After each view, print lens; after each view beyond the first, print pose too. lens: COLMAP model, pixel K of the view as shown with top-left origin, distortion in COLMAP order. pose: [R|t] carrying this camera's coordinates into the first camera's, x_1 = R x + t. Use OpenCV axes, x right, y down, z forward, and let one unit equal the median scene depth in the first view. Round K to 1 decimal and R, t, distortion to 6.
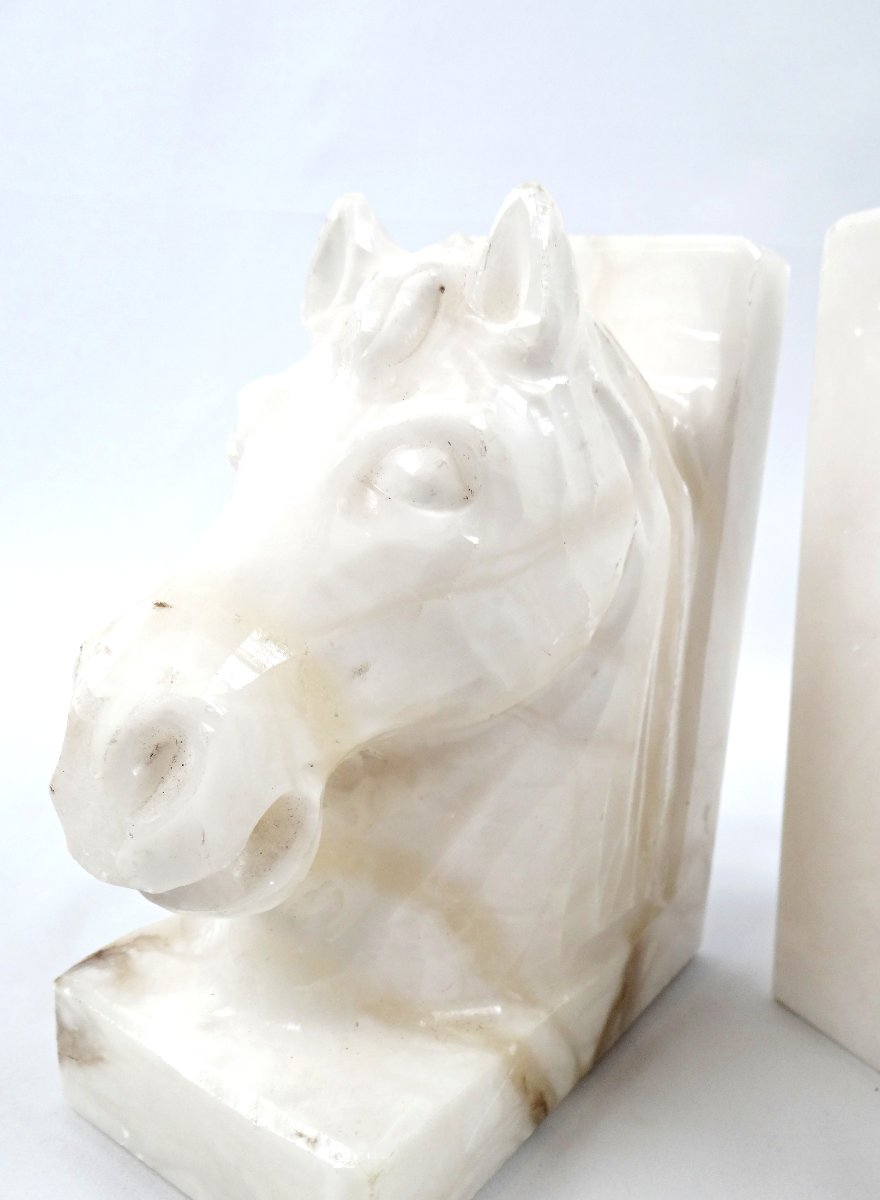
lens RADIAL K [[996.6, 0, 424.9], [0, 996.6, 597.5], [0, 0, 1]] dist [-0.003114, 0.001210]
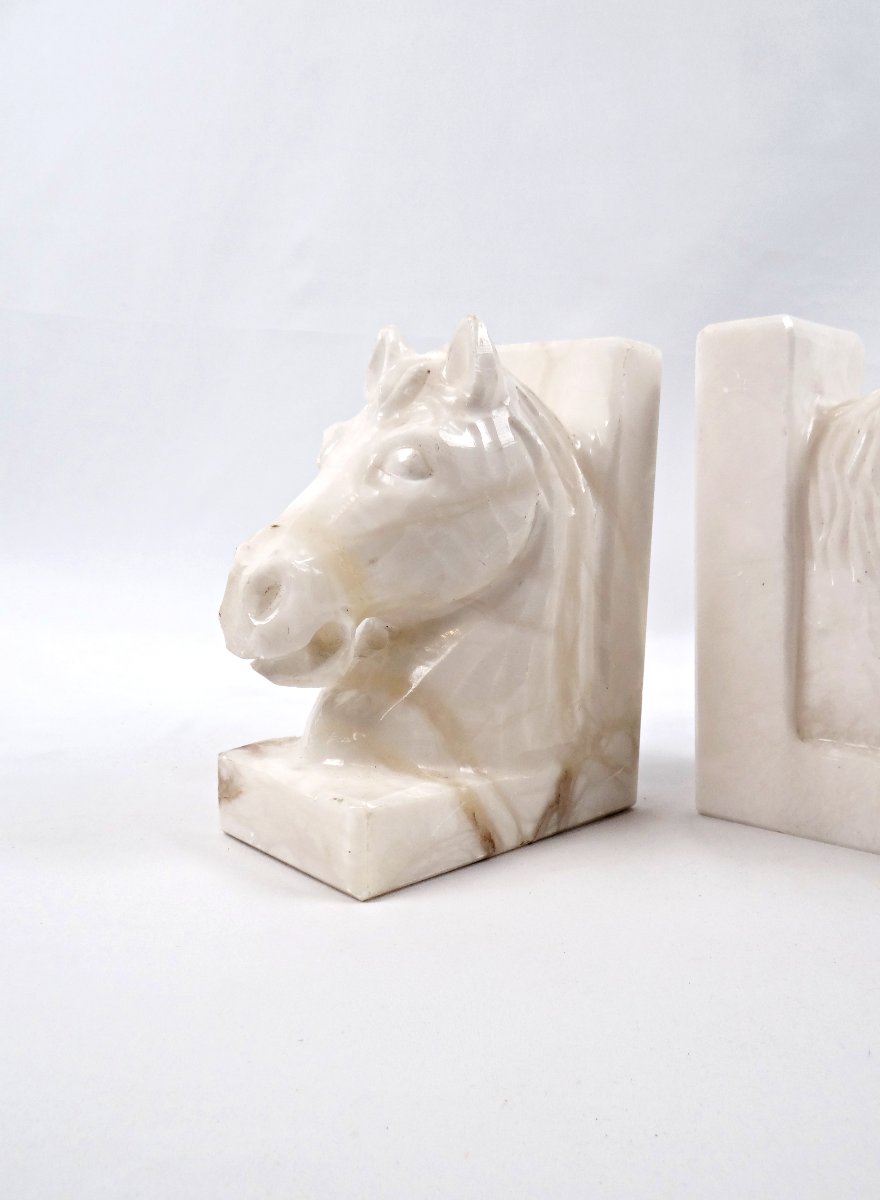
lens RADIAL K [[996.6, 0, 424.9], [0, 996.6, 597.5], [0, 0, 1]] dist [-0.003114, 0.001210]
pose [[0.984322, -0.003406, -0.176346, 0.344981], [-0.017545, 0.992964, -0.117112, 0.338164], [0.175504, 0.118370, 0.977337, -0.798917]]
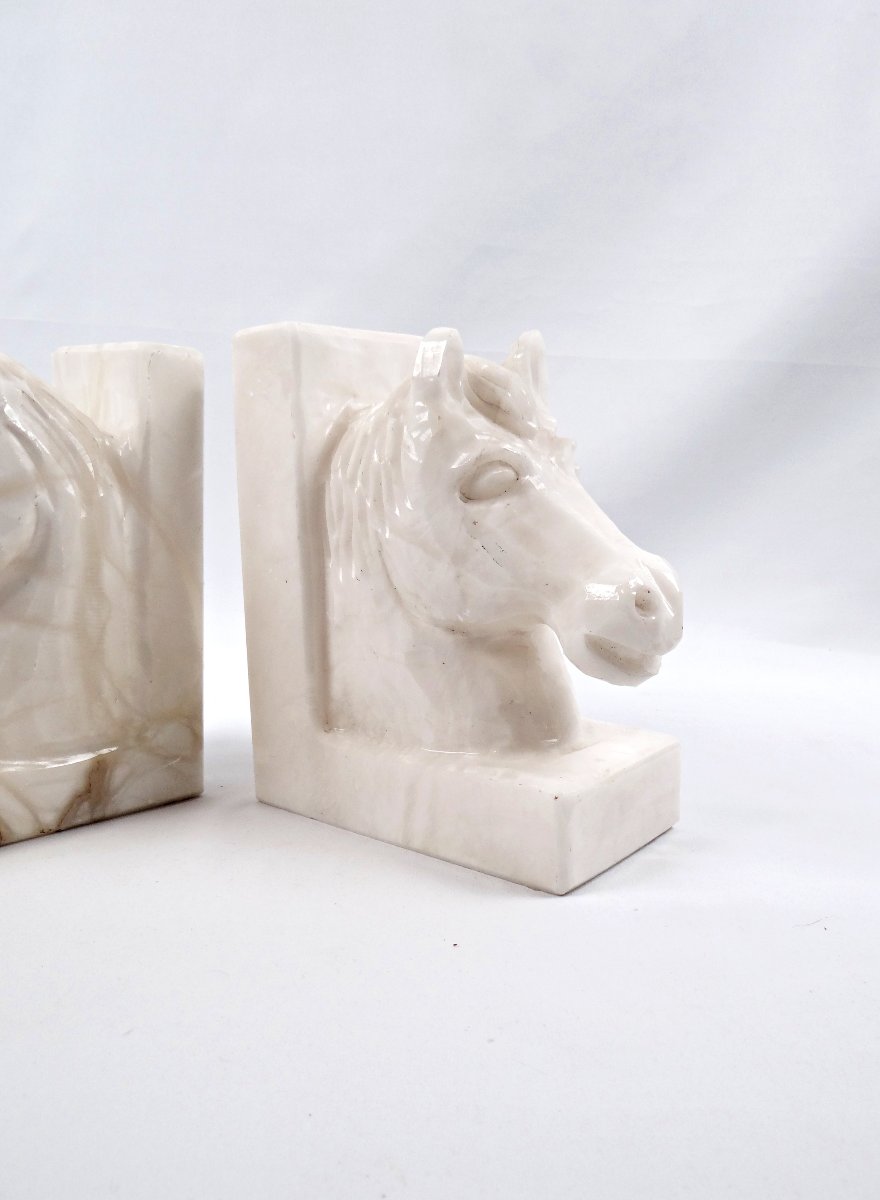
lens RADIAL K [[996.6, 0, 424.9], [0, 996.6, 597.5], [0, 0, 1]] dist [-0.003114, 0.001210]
pose [[0.988543, -0.001065, -0.150938, 1.270263], [-0.013311, 0.995464, -0.094201, 0.289893], [0.150354, 0.095130, 0.984045, -0.726692]]
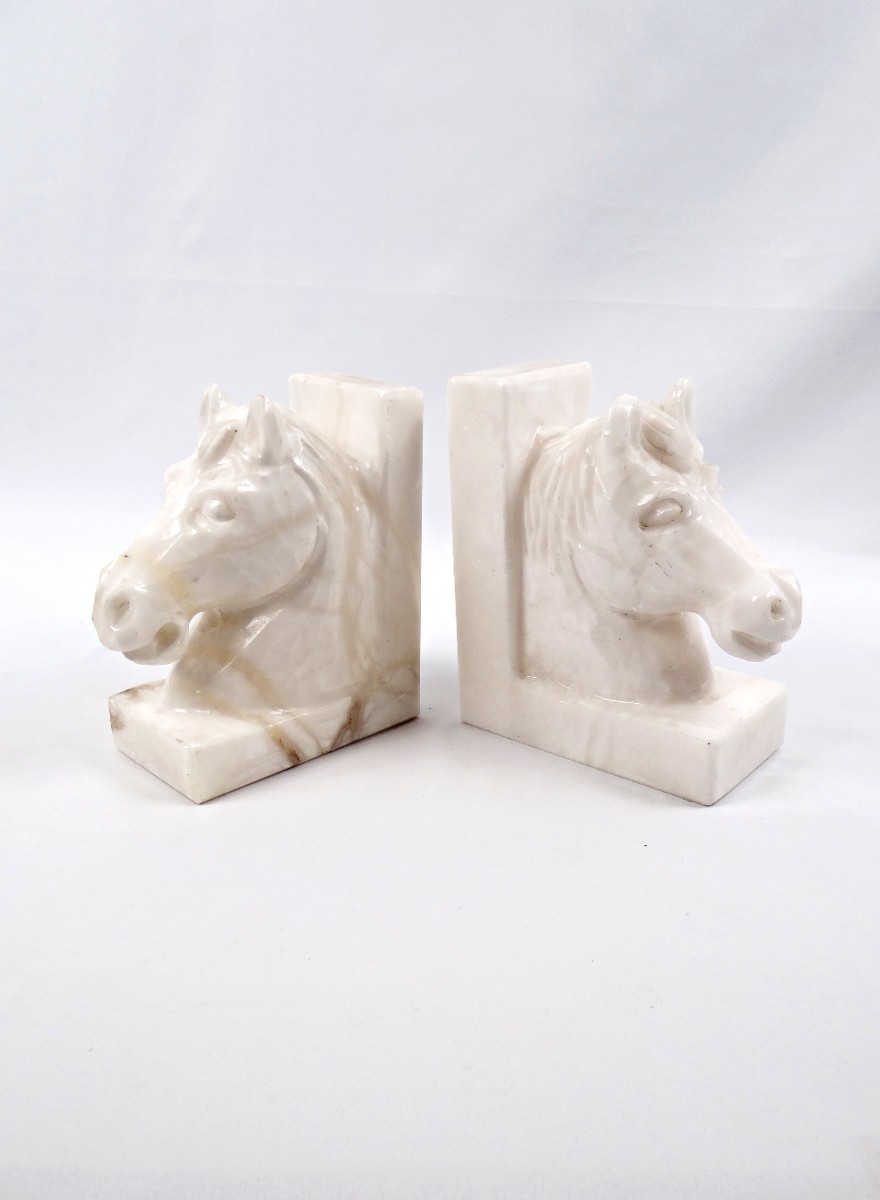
lens RADIAL K [[996.6, 0, 424.9], [0, 996.6, 597.5], [0, 0, 1]] dist [-0.003114, 0.001210]
pose [[0.984335, 0.015982, -0.175581, 0.968429], [0.000809, 0.995463, 0.095145, -0.129300], [0.176305, -0.093797, 0.979856, -1.489159]]
